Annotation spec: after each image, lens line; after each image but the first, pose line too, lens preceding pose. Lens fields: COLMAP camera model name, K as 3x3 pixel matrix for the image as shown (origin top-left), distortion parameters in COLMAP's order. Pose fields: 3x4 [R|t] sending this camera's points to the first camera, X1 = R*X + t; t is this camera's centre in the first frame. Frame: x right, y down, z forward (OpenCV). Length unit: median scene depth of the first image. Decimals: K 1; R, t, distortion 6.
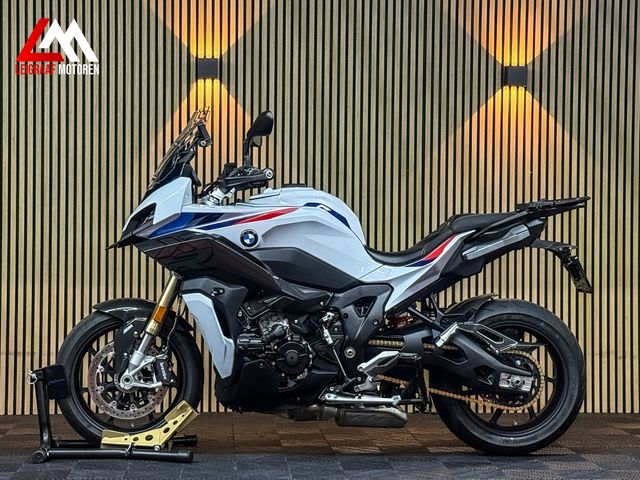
lens RADIAL K [[1376.0, 0, 320.0], [0, 1376.0, 240.0], [0, 0, 1]] dist [0.111774, 0.463250]
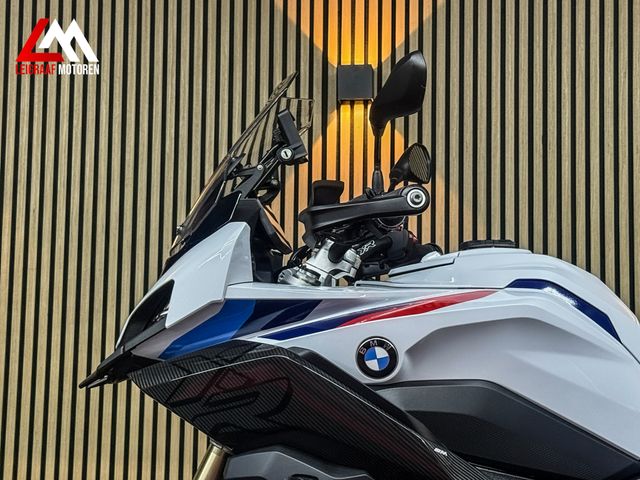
lens RADIAL K [[1376.0, 0, 320.0], [0, 1376.0, 240.0], [0, 0, 1]] dist [0.111774, 0.463250]
pose [[0.983725, -0.015263, -0.179032, 0.007896], [-0.006974, 0.992392, -0.122922, 0.014801], [0.179546, 0.122170, 0.976134, 0.558939]]
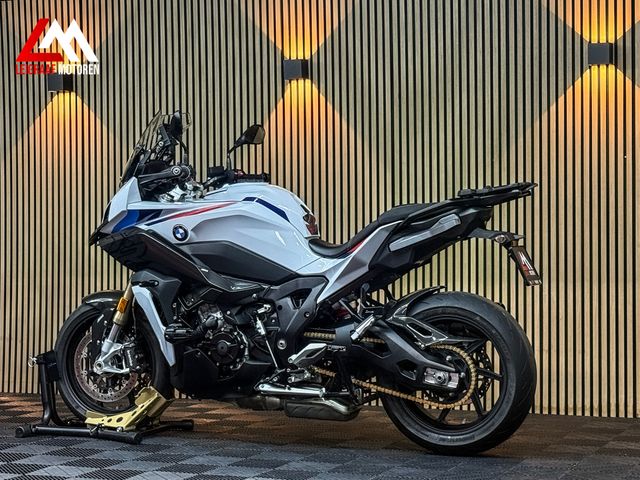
lens RADIAL K [[1376.0, 0, 320.0], [0, 1376.0, 240.0], [0, 0, 1]] dist [0.111774, 0.463250]
pose [[0.897712, -0.013743, -0.440369, 0.491340], [0.013907, 0.999899, -0.002855, 0.008390], [0.440364, -0.003561, 0.897812, 0.102210]]
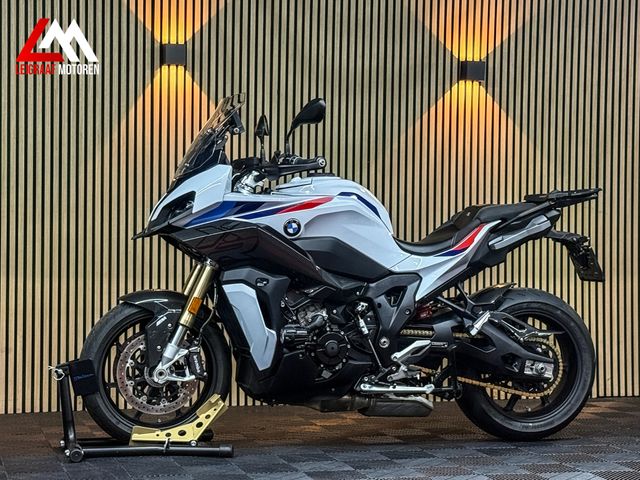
lens RADIAL K [[1376.0, 0, 320.0], [0, 1376.0, 240.0], [0, 0, 1]] dist [0.111774, 0.463250]
pose [[0.979669, 0.000692, 0.200621, -0.222852], [-0.001168, 0.999997, 0.002256, 0.005292], [-0.200619, -0.002445, 0.979666, 0.031175]]
